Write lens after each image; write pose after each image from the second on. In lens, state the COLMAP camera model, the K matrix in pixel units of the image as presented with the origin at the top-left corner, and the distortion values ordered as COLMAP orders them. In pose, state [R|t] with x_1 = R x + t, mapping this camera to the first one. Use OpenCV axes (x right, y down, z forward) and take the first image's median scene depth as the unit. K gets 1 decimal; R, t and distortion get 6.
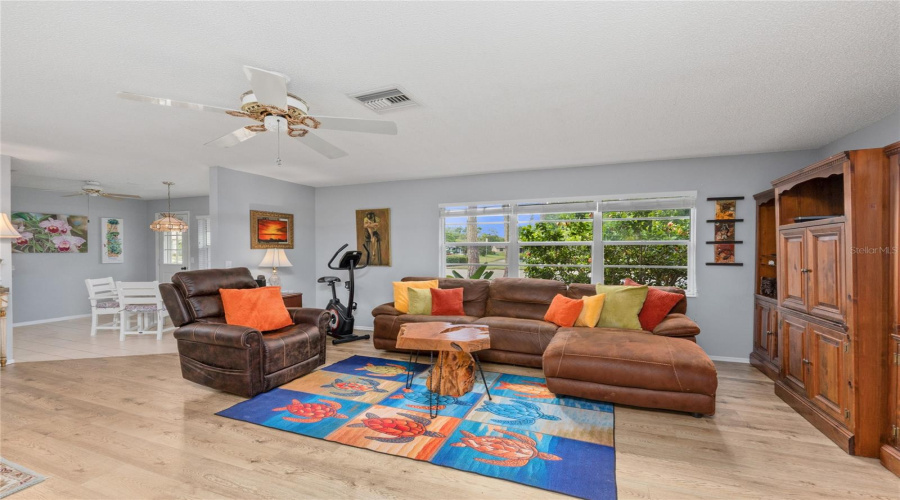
lens RADIAL K [[379.6, 0, 448.5], [0, 379.6, 252.1], [0, 0, 1]] dist [-0.000995, 0.000037]
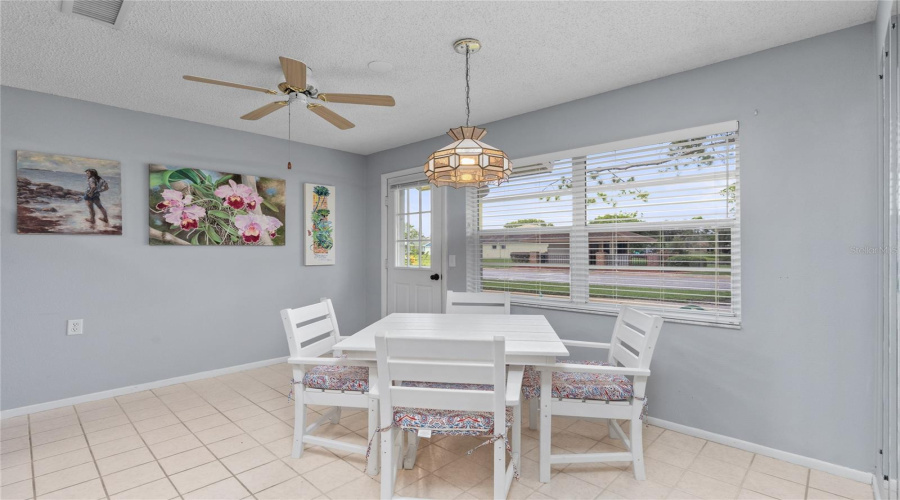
lens RADIAL K [[414.8, 0, 450.4], [0, 414.8, 249.2], [0, 0, 1]] dist [0.000410, -0.000028]
pose [[0.928982, 0.003254, -0.370110, -0.525899], [-0.004619, 0.999985, -0.002801, 0.007452], [0.370095, 0.004311, 0.928984, 0.550130]]
